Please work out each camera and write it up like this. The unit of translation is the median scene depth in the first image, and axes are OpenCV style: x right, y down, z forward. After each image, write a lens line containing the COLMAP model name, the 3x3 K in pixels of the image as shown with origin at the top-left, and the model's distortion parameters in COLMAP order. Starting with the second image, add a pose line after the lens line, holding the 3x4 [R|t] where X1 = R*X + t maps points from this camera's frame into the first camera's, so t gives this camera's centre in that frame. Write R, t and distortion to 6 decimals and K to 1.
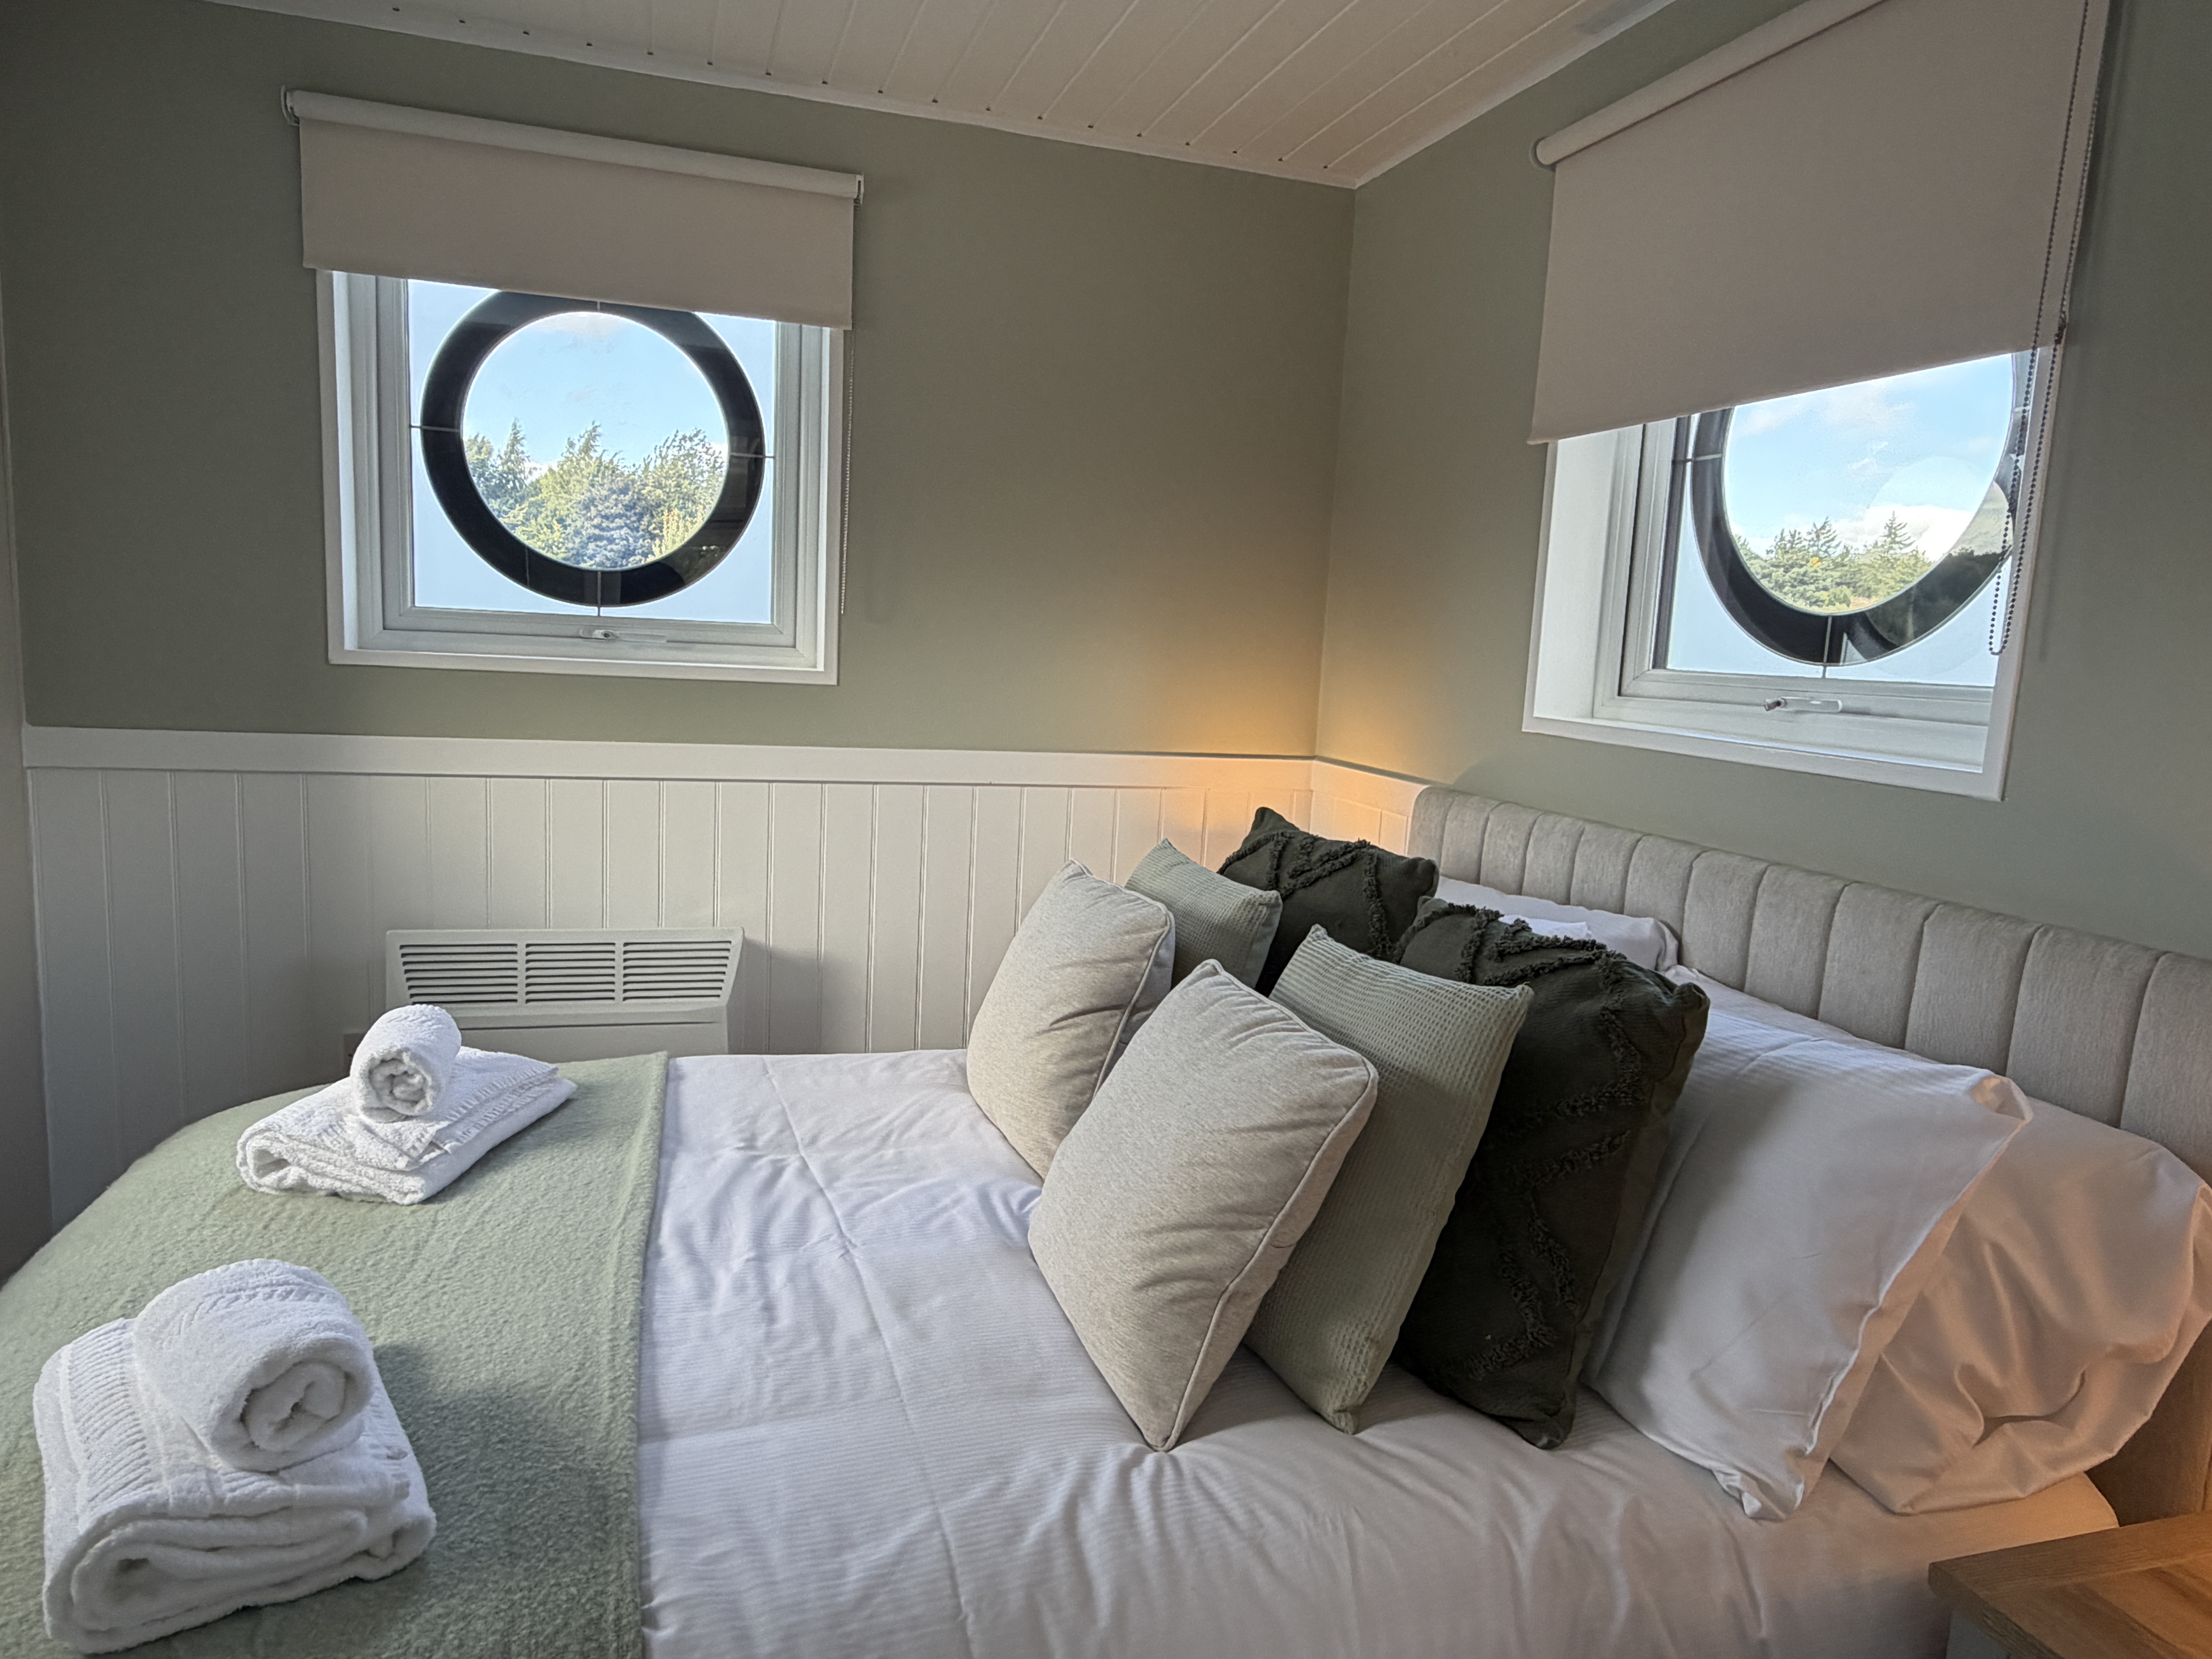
lens RADIAL K [[1390.4, 0, 1106.0], [0, 1390.4, 829.5], [0, 0, 1]] dist [0.006534, 0.000281]
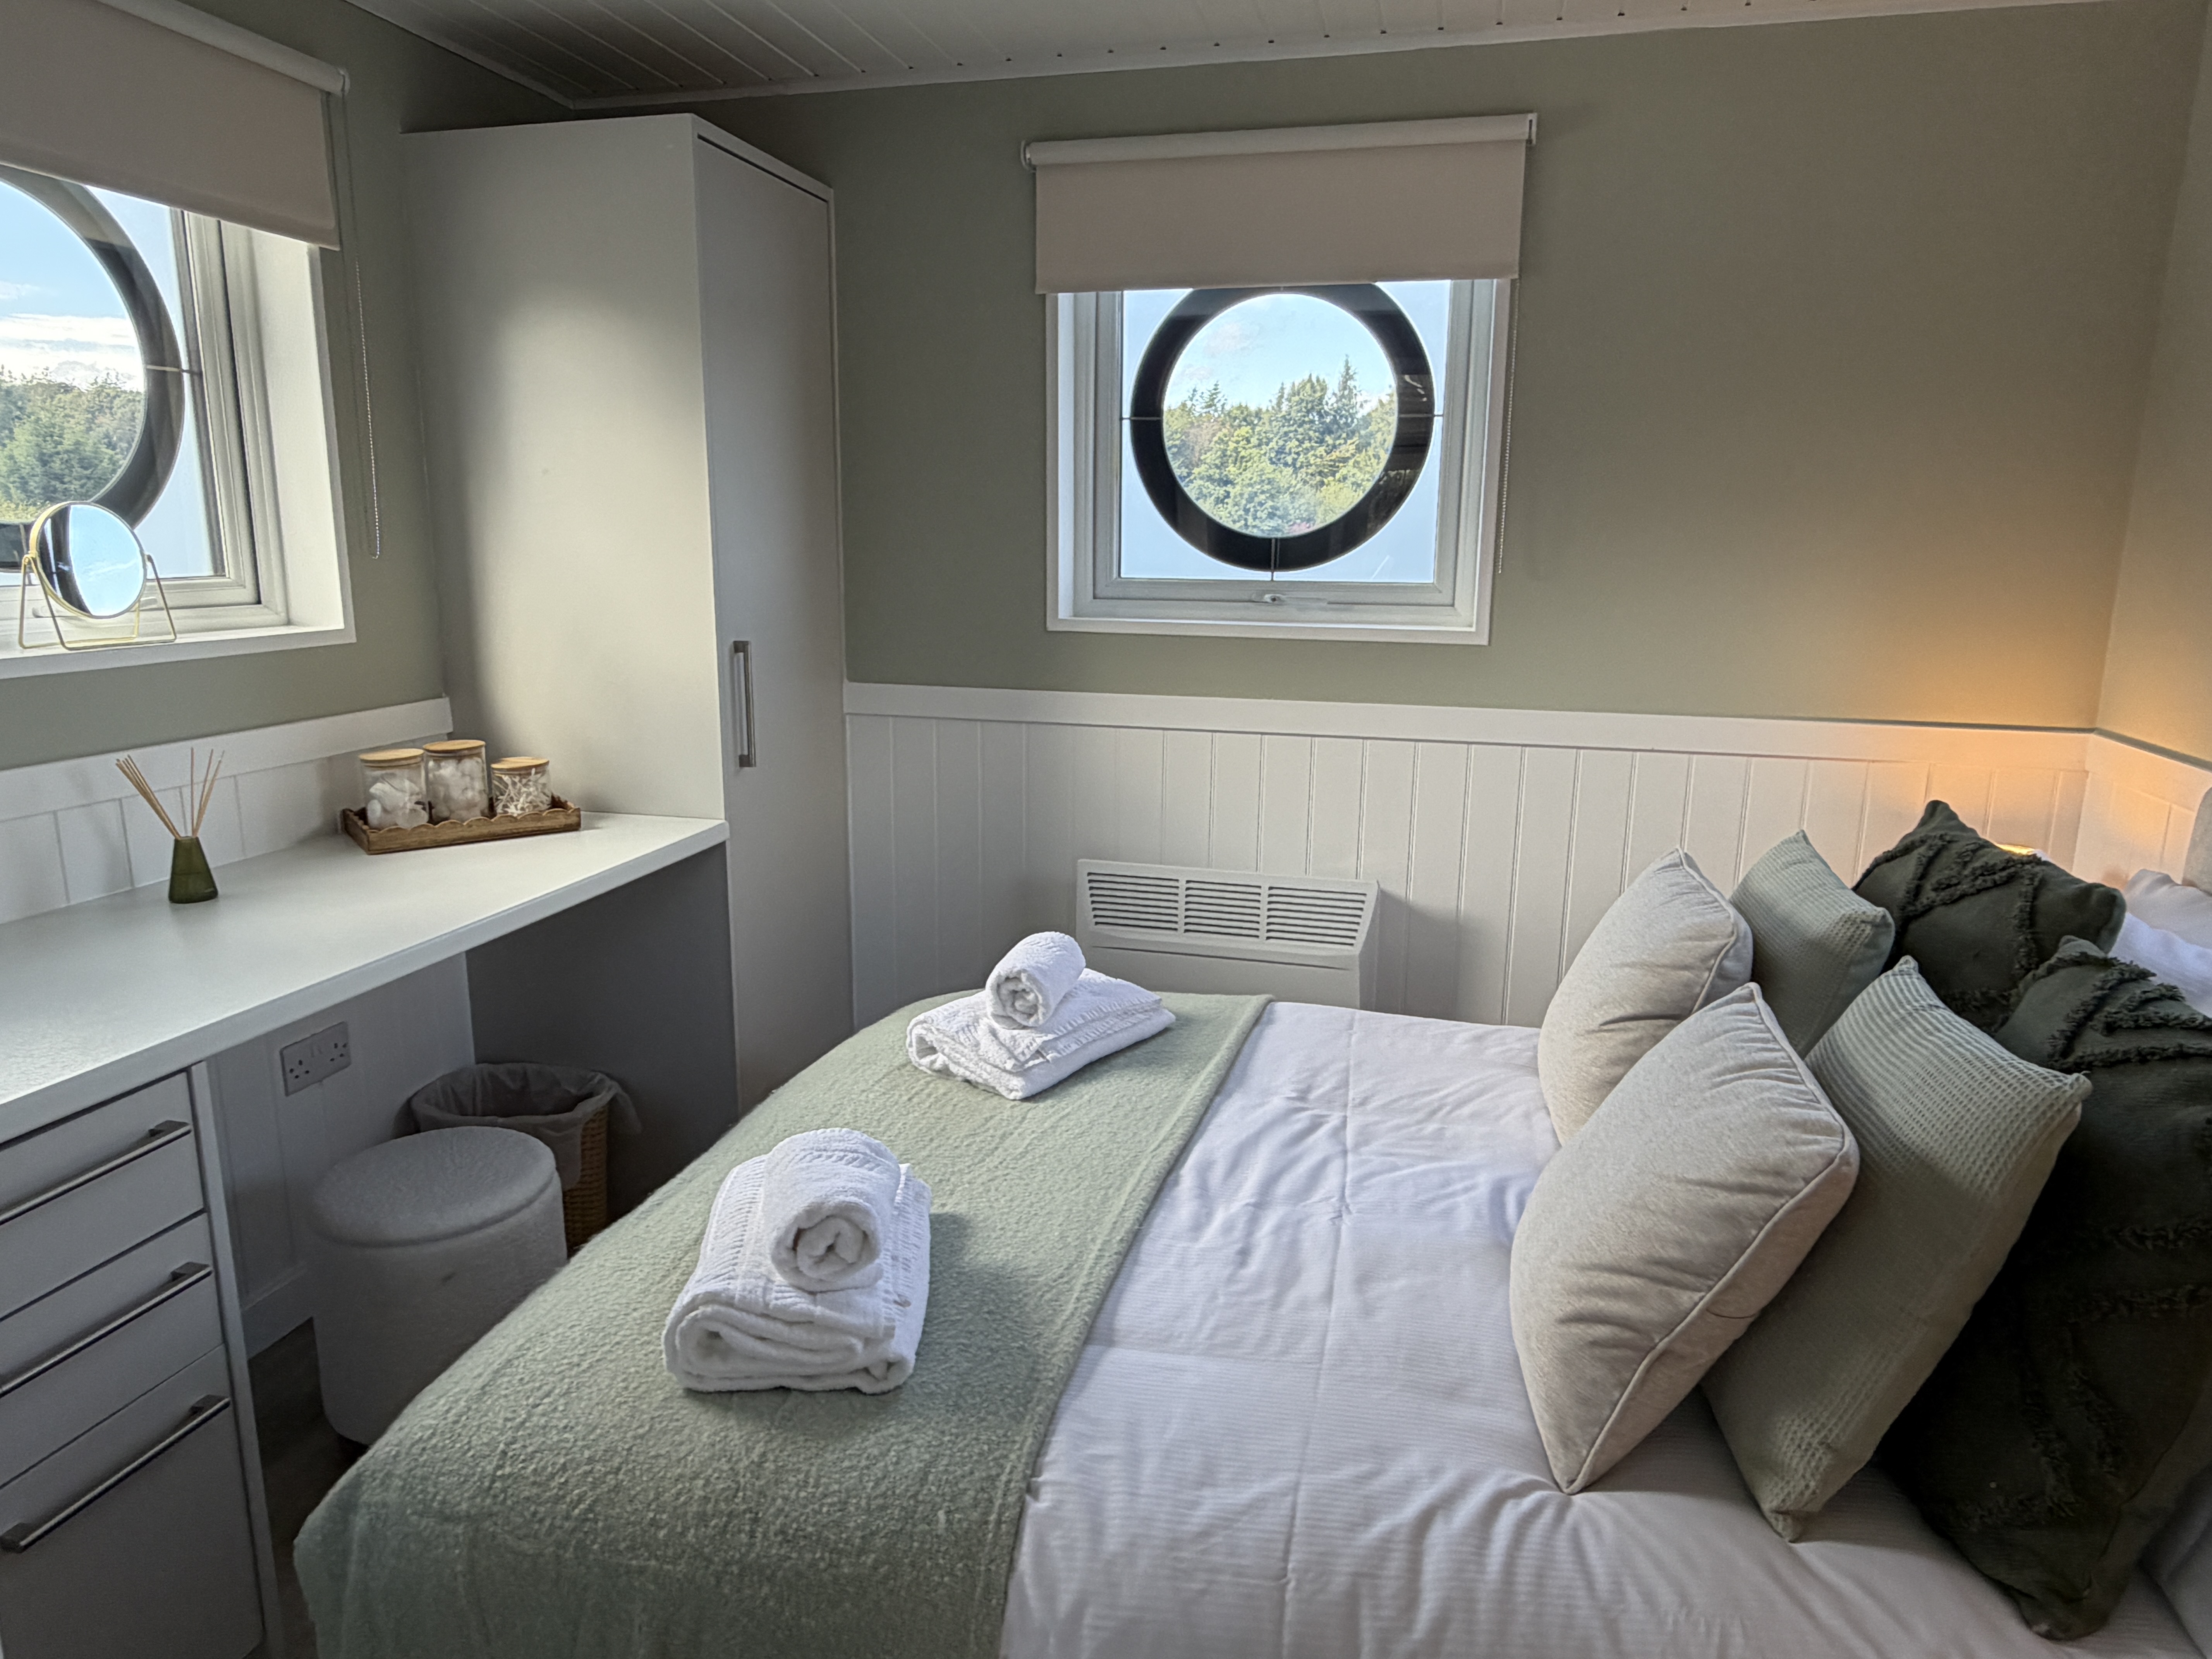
lens RADIAL K [[1390.4, 0, 1106.0], [0, 1390.4, 829.5], [0, 0, 1]] dist [0.006534, 0.000281]
pose [[0.854144, 0.068767, -0.515470, 0.191135], [-0.043026, 0.997165, 0.061732, -0.046488], [0.518254, -0.030549, 0.854681, 0.020259]]
